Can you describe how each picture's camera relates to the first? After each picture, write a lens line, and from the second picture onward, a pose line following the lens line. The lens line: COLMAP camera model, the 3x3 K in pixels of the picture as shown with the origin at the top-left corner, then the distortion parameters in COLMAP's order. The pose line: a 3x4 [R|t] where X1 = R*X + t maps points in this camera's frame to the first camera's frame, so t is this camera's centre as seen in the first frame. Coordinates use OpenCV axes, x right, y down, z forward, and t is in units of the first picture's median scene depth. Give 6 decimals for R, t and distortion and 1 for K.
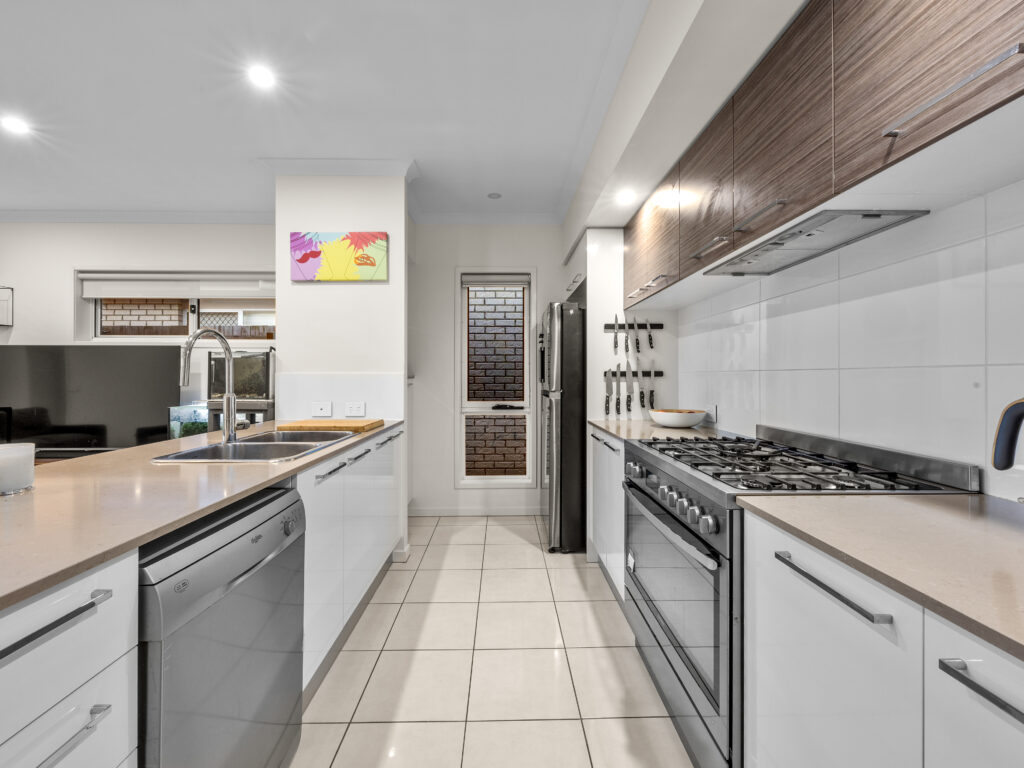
lens RADIAL K [[442.2, 0, 511.9], [0, 442.2, 378.5], [0, 0, 1]] dist [0.000863, -0.000067]
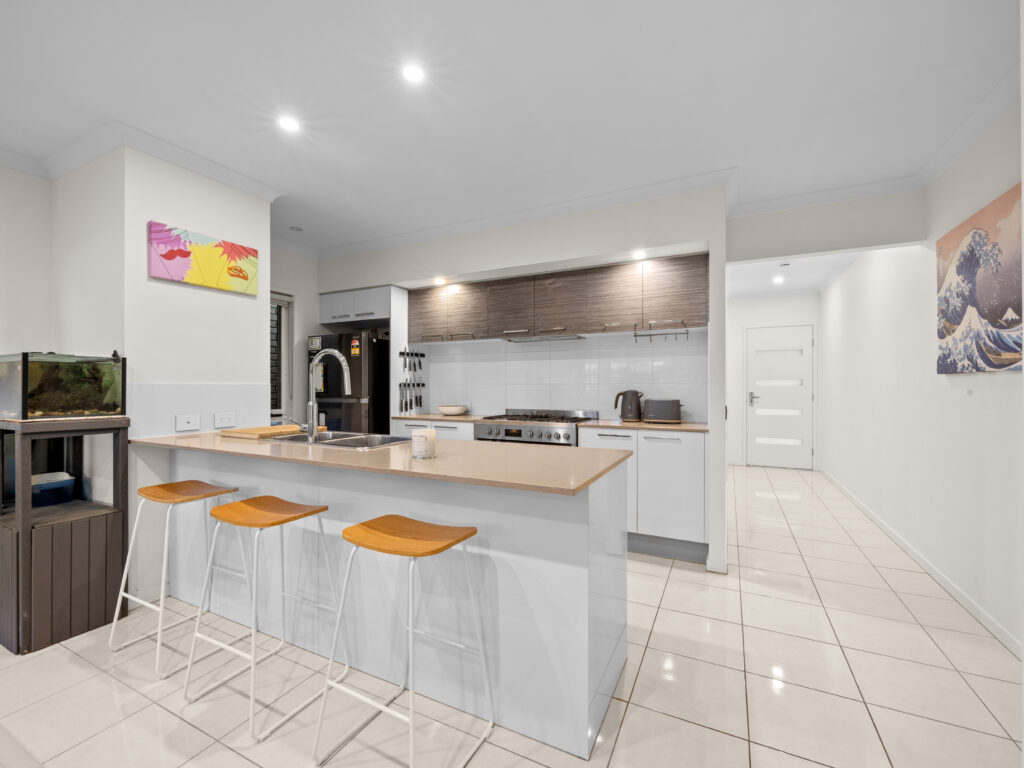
lens RADIAL K [[442.2, 0, 509.5], [0, 442.2, 385.1], [0, 0, 1]] dist [0.000863, -0.000067]
pose [[0.463645, 0.002340, 0.886018, -0.942996], [0.003178, 0.999986, -0.004304, -0.002779], [-0.886015, 0.004812, 0.463631, -0.020895]]
